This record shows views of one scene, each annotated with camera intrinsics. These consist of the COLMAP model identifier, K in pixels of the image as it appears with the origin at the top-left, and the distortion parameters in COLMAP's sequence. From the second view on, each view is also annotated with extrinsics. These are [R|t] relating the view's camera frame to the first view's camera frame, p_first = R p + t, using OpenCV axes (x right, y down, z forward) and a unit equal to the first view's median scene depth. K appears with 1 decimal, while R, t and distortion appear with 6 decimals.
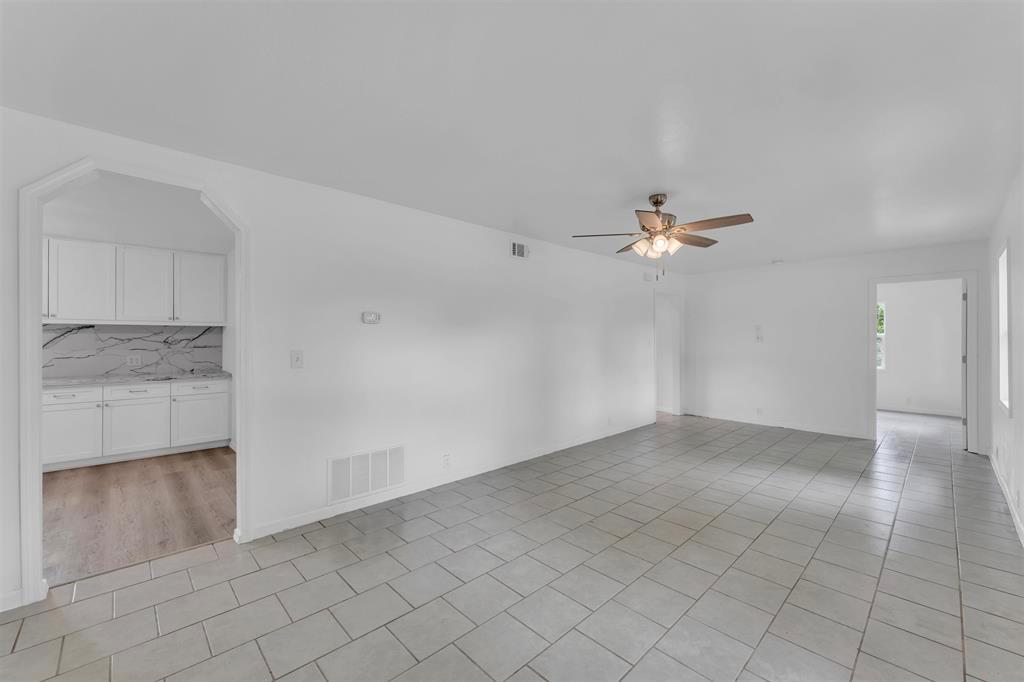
lens RADIAL K [[410.5, 0, 513.2], [0, 410.5, 341.5], [0, 0, 1]] dist [-0.001081, -0.000138]
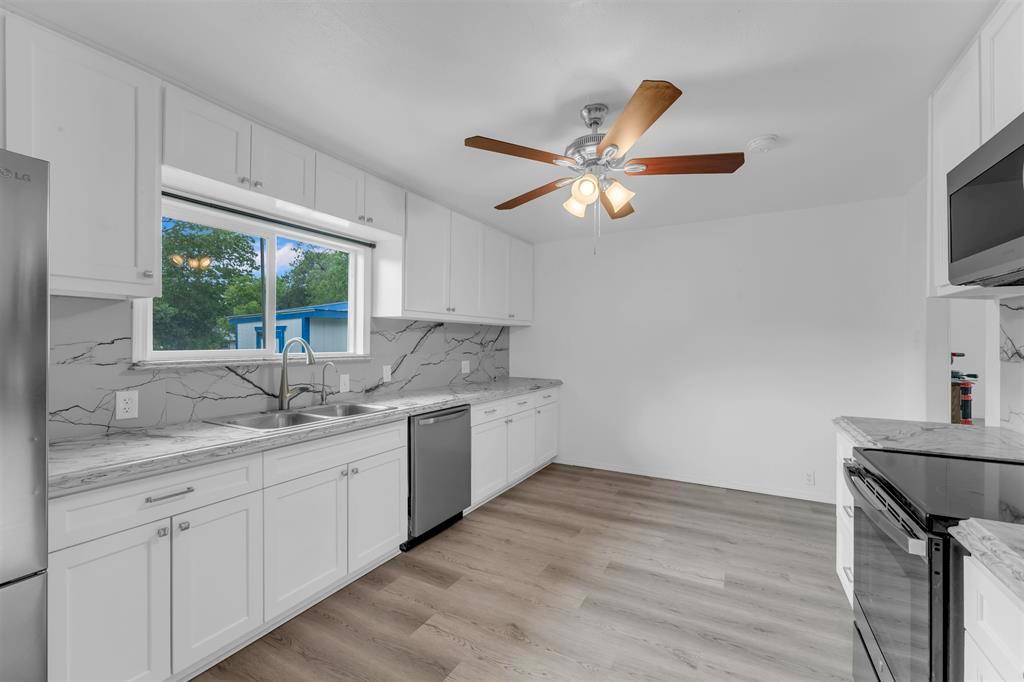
lens RADIAL K [[431.6, 0, 507.1], [0, 431.6, 343.7], [0, 0, 1]] dist [0.003595, 0.000526]
pose [[0.953570, 0.002613, 0.301160, -1.156460], [-0.002453, 0.999997, -0.000909, 0.001501], [-0.301162, 0.000128, 0.953573, 0.165362]]
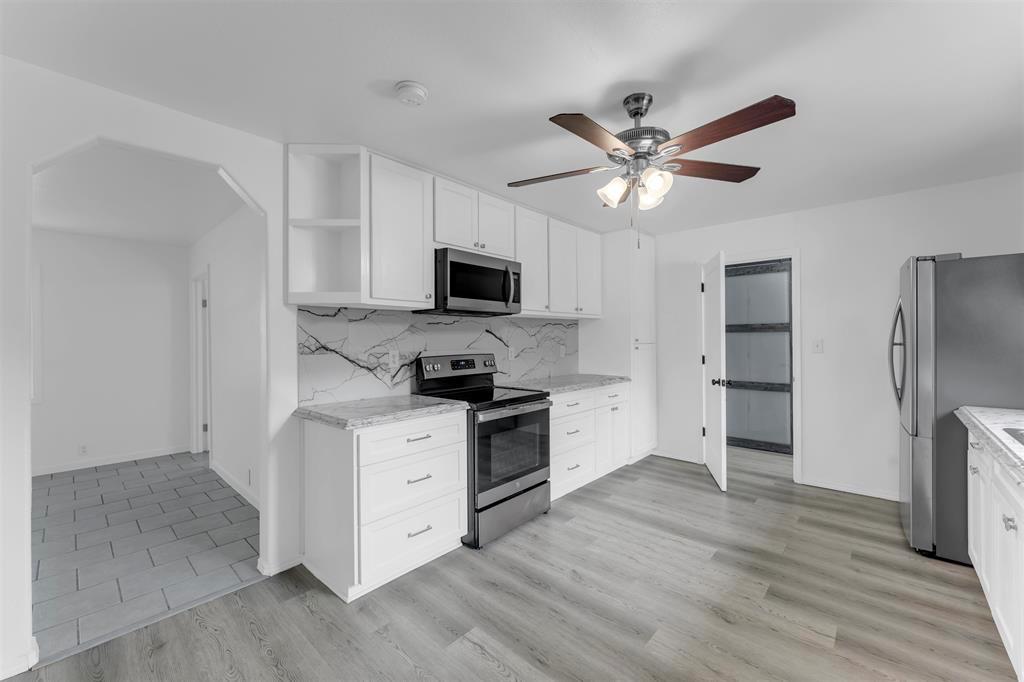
lens RADIAL K [[410.5, 0, 508.0], [0, 410.5, 338.0], [0, 0, 1]] dist [-0.001081, -0.000138]
pose [[-0.997643, 0.008484, -0.068087, -0.778900], [0.008411, 0.999964, 0.001367, -0.001776], [0.068096, 0.000791, -0.997678, 0.960450]]
